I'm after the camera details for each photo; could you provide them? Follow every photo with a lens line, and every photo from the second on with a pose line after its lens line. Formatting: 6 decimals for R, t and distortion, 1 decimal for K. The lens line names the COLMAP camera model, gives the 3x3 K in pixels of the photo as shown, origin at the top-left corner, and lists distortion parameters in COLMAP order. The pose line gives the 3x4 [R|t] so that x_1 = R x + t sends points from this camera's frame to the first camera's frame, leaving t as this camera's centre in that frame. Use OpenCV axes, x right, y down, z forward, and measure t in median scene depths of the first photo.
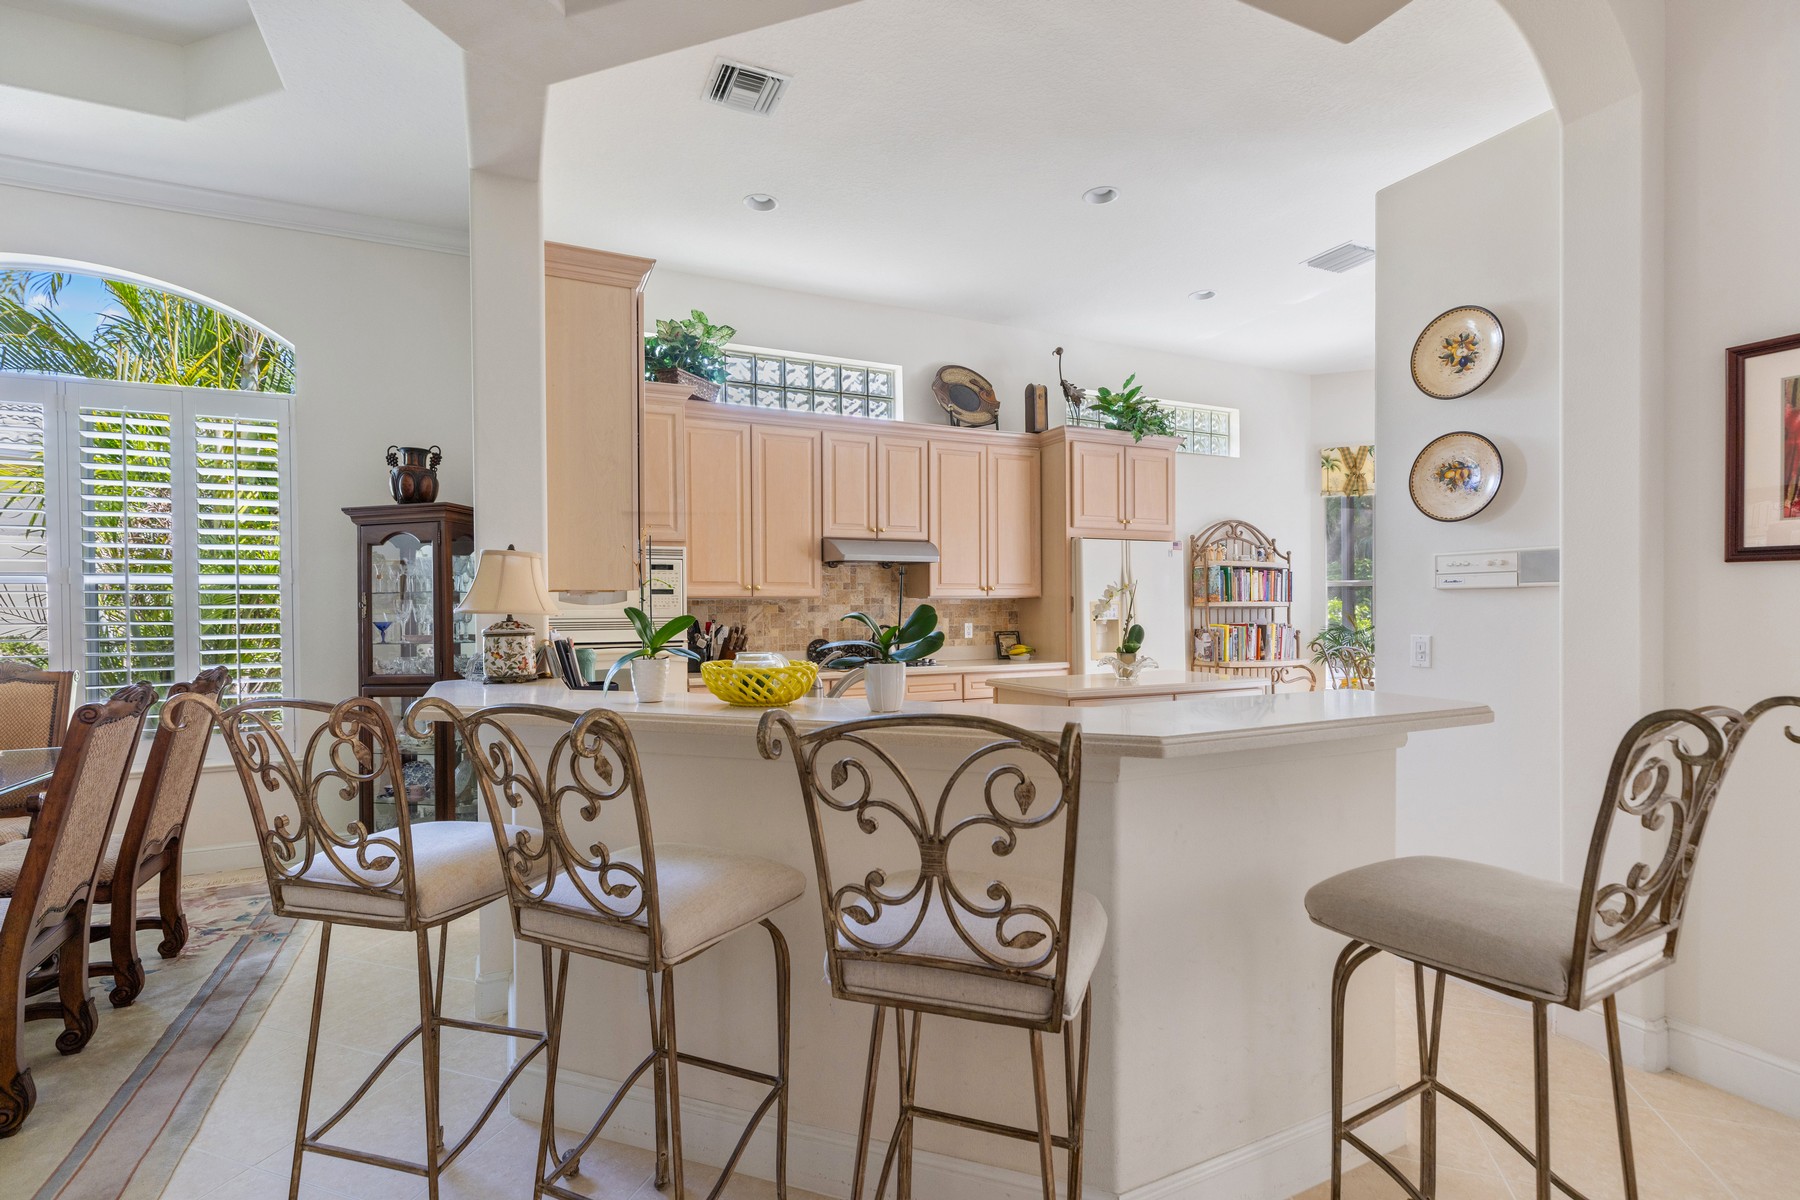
lens RADIAL K [[816.6, 0, 887.4], [0, 816.6, 618.0], [0, 0, 1]] dist [-0.002036, -0.000853]
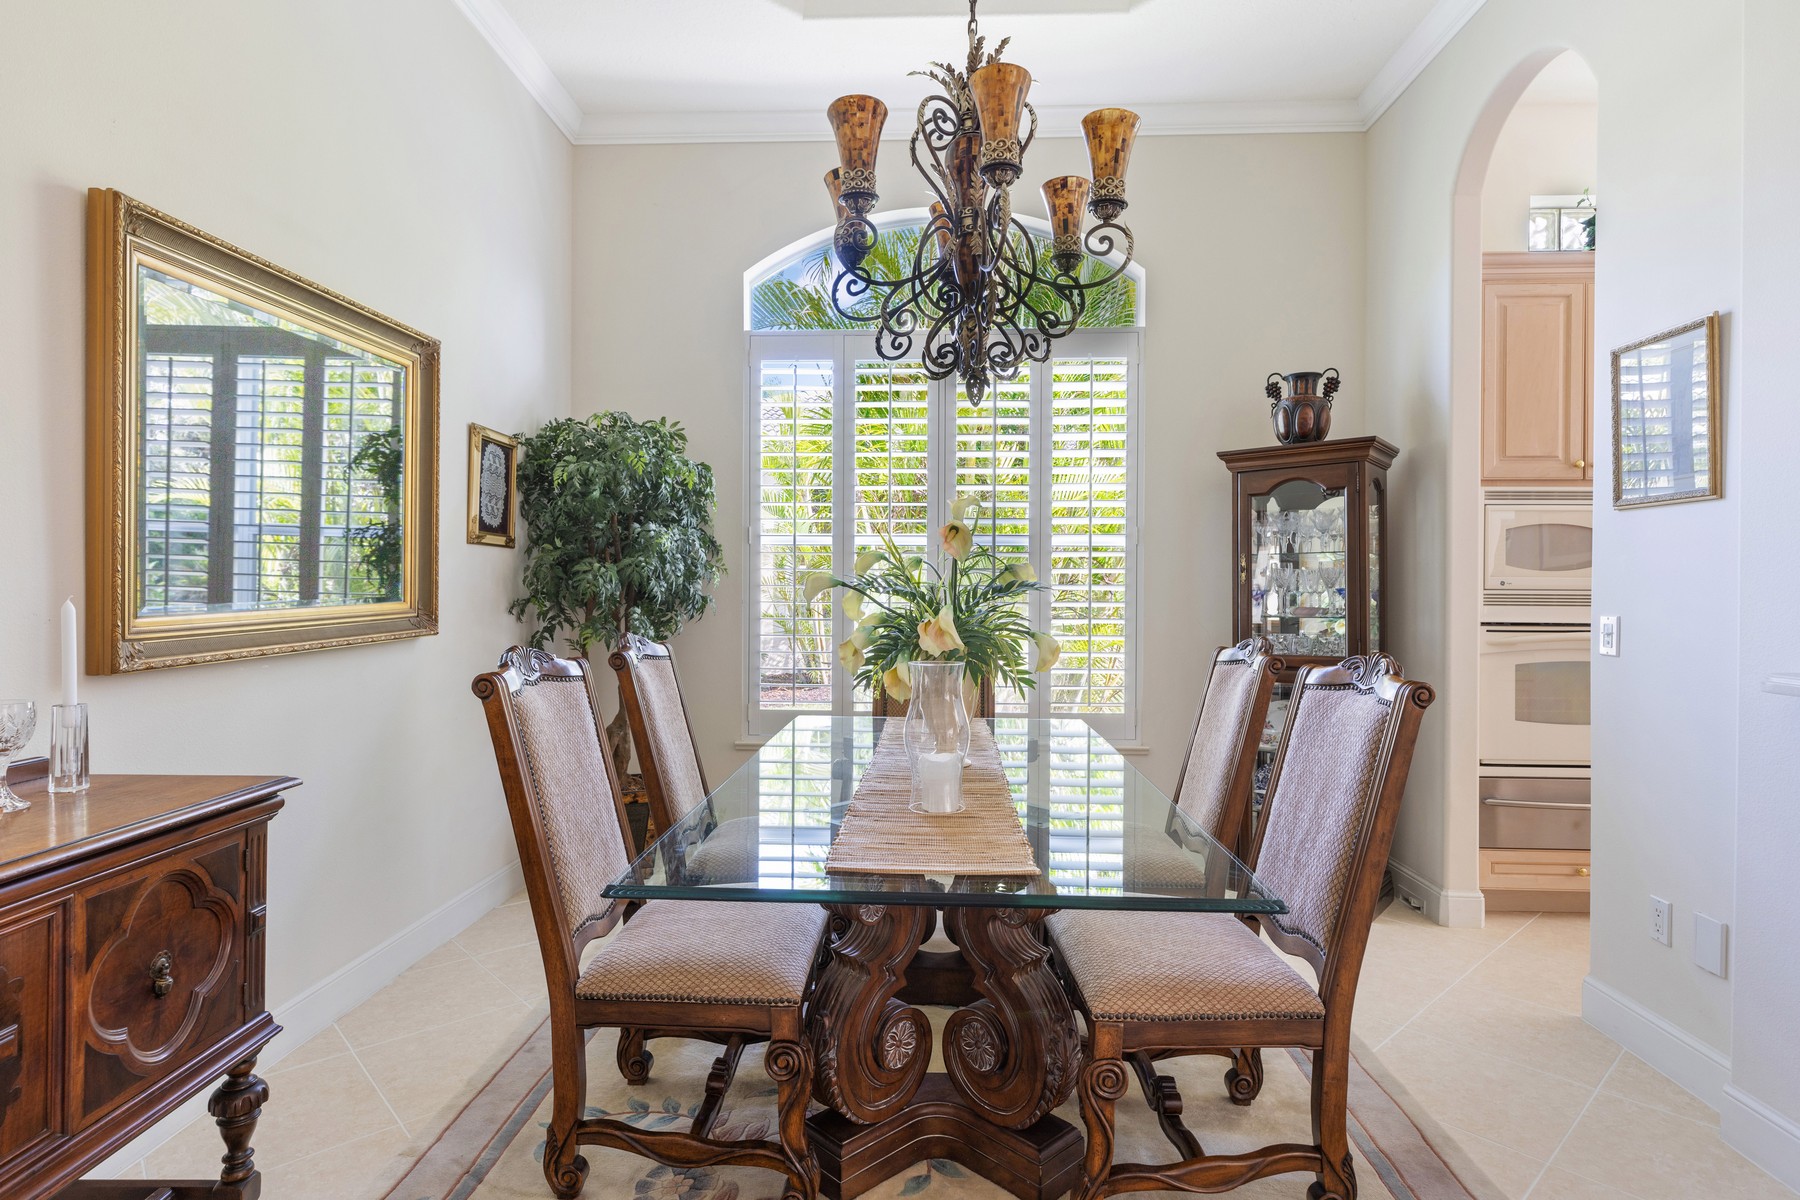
lens RADIAL K [[934.1, 0, 896.1], [0, 934.1, 589.5], [0, 0, 1]] dist [-0.000762, -0.000100]
pose [[0.882989, 0.013313, -0.469206, -0.408004], [-0.018171, 0.999818, -0.005827, 0.013170], [0.469043, 0.013671, 0.883070, 0.003346]]
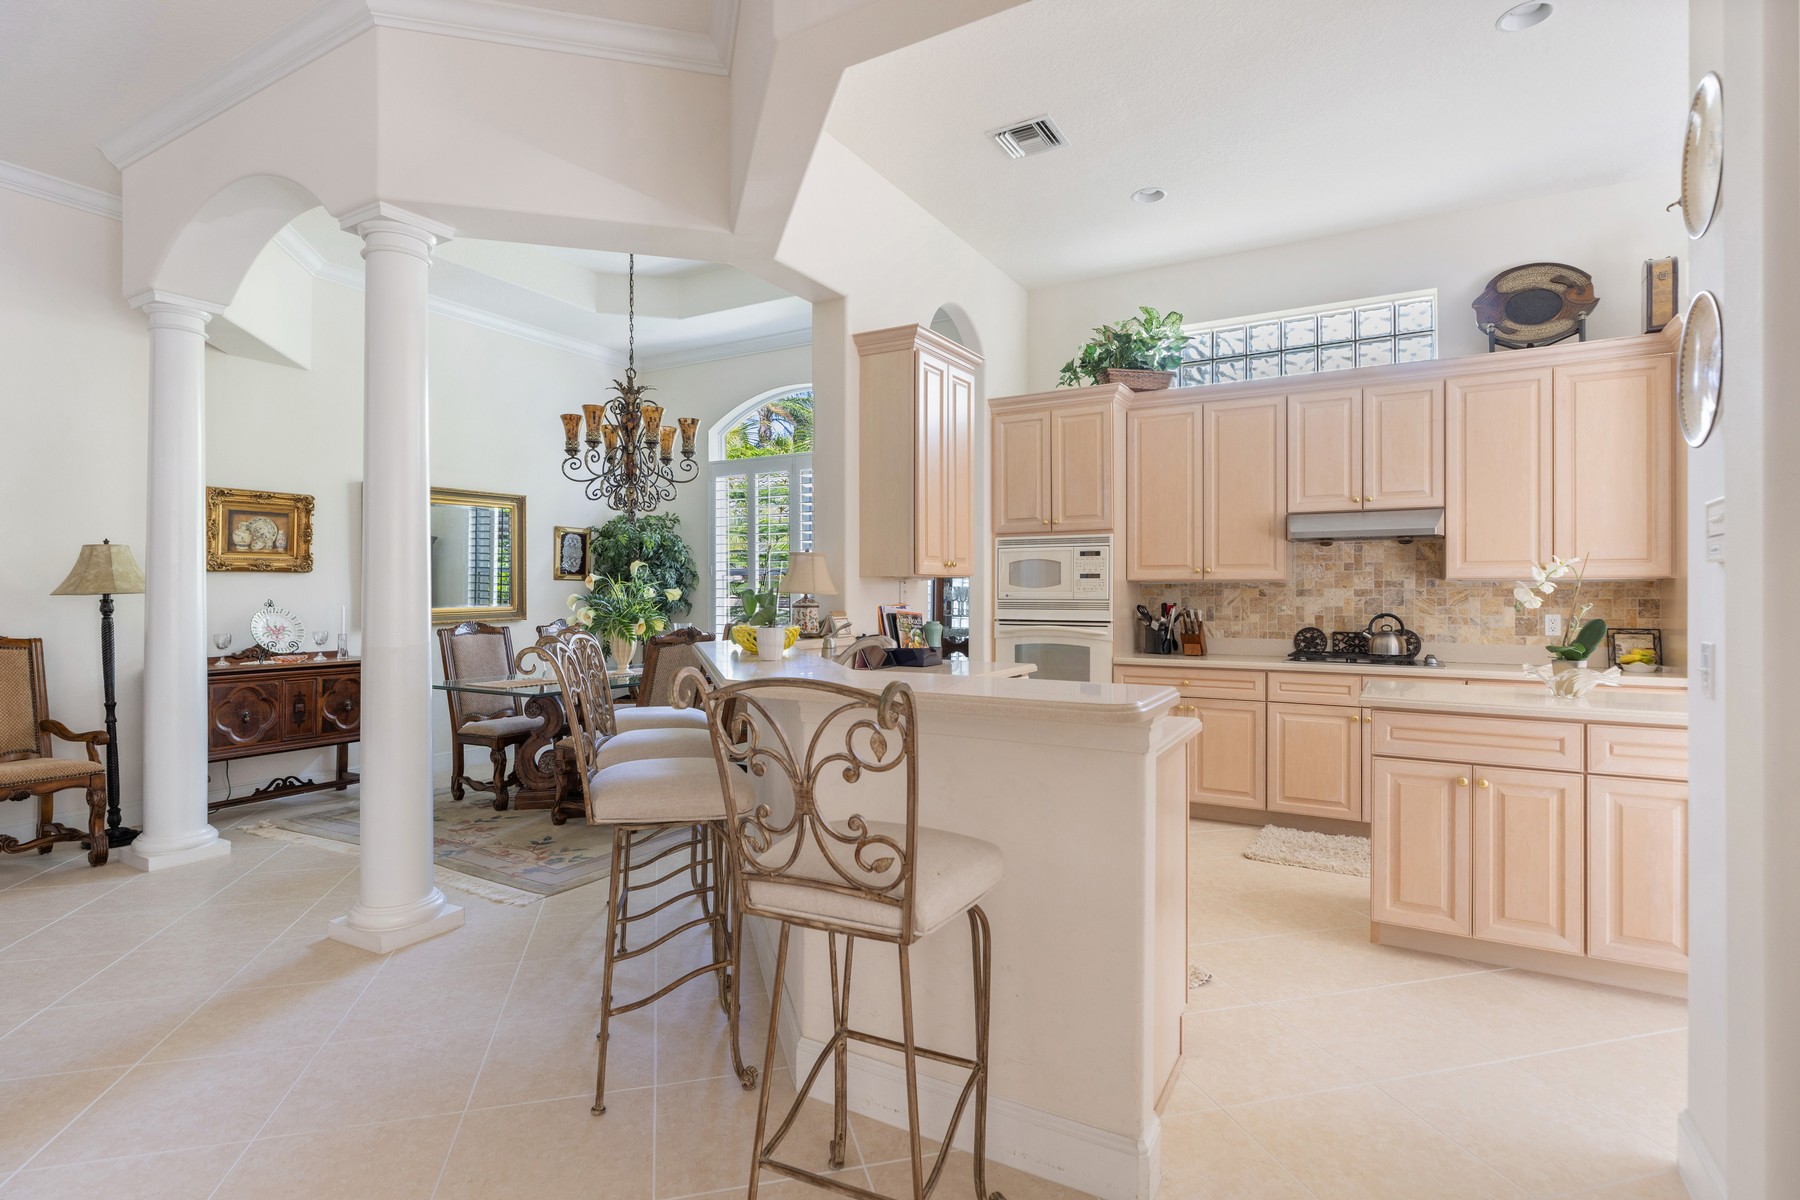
lens RADIAL K [[862.0, 0, 897.4], [0, 862.0, 590.5], [0, 0, 1]] dist [-0.000612, 0.000049]
pose [[0.573202, 0.005162, -0.819398, 0.456021], [-0.015821, 0.999863, -0.004769, -0.002673], [0.819261, 0.015697, 0.573206, 0.105394]]
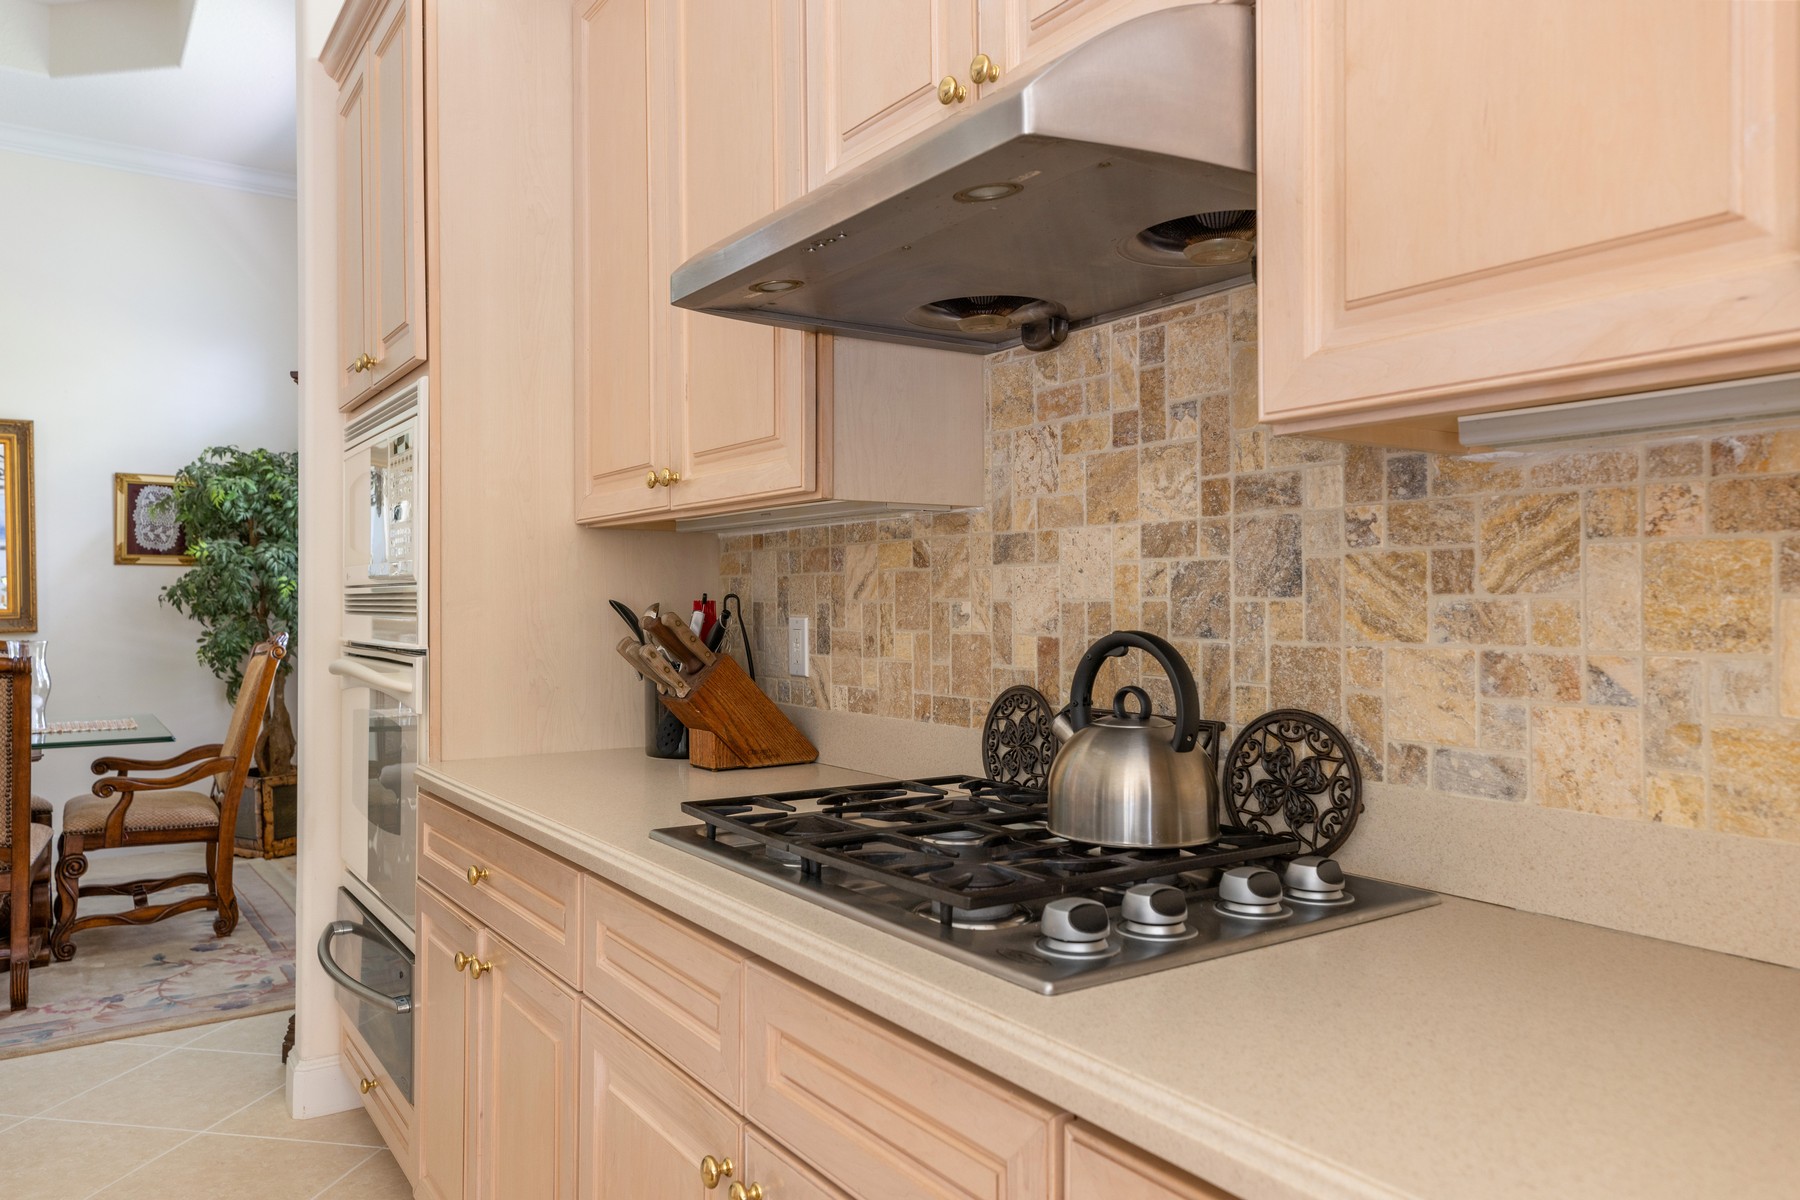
lens RADIAL K [[1187.7, 0, 900.0], [0, 1187.7, 600.0], [0, 0, 1]] dist [0.004380, 0.001056]
pose [[0.181017, 0.005071, -0.983467, 0.242981], [-0.014642, 0.999890, 0.002461, 0.002550], [0.983371, 0.013954, 0.181071, 0.974991]]
